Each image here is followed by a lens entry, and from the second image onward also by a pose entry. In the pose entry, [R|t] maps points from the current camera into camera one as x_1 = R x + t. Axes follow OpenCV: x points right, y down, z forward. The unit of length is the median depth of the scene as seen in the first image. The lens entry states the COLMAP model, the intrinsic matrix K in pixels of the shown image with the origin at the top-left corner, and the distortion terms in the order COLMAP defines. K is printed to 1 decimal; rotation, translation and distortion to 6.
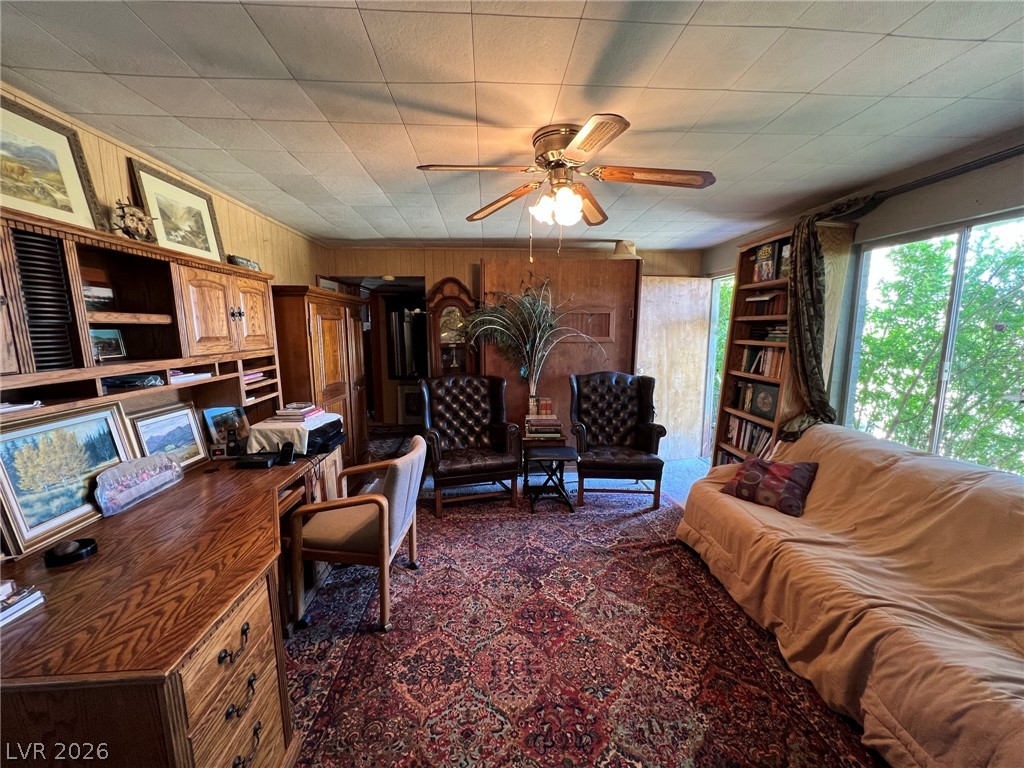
lens RADIAL K [[409.8, 0, 514.1], [0, 409.8, 385.5], [0, 0, 1]] dist [-0.000608, -0.000041]
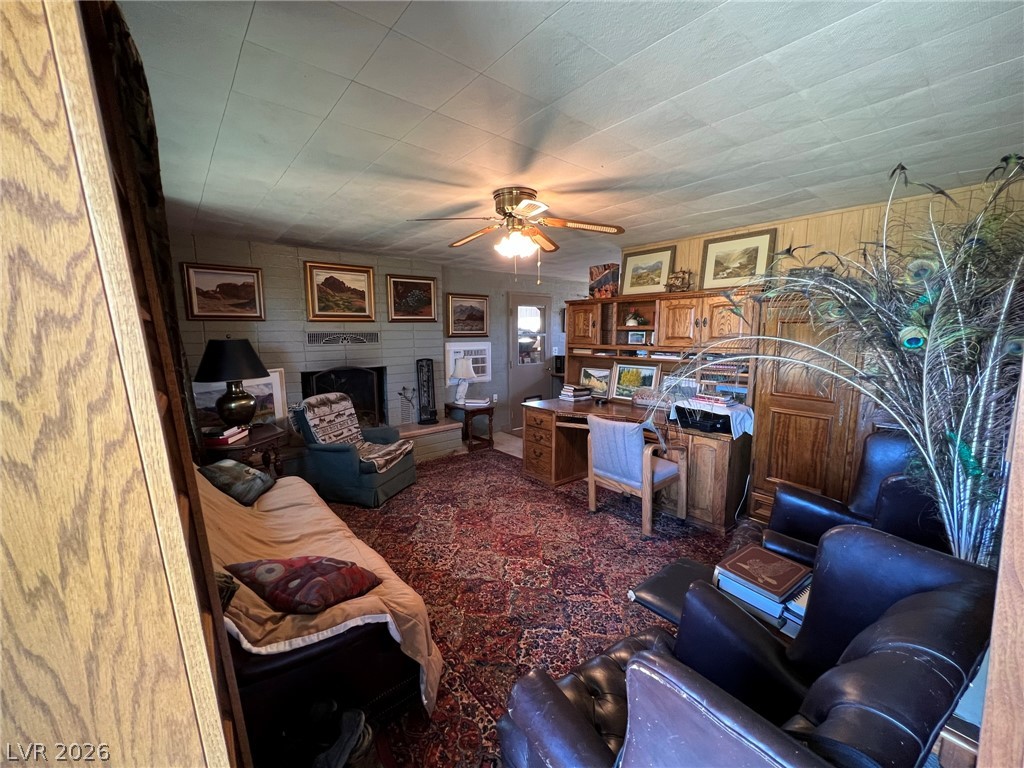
lens RADIAL K [[409.8, 0, 512.5], [0, 409.8, 384.8], [0, 0, 1]] dist [-0.000608, -0.000041]
pose [[-0.803981, 0.086830, -0.588281, 0.851578], [-0.075718, 0.966281, 0.246105, -0.287098], [0.589814, 0.242407, -0.770297, 1.911739]]
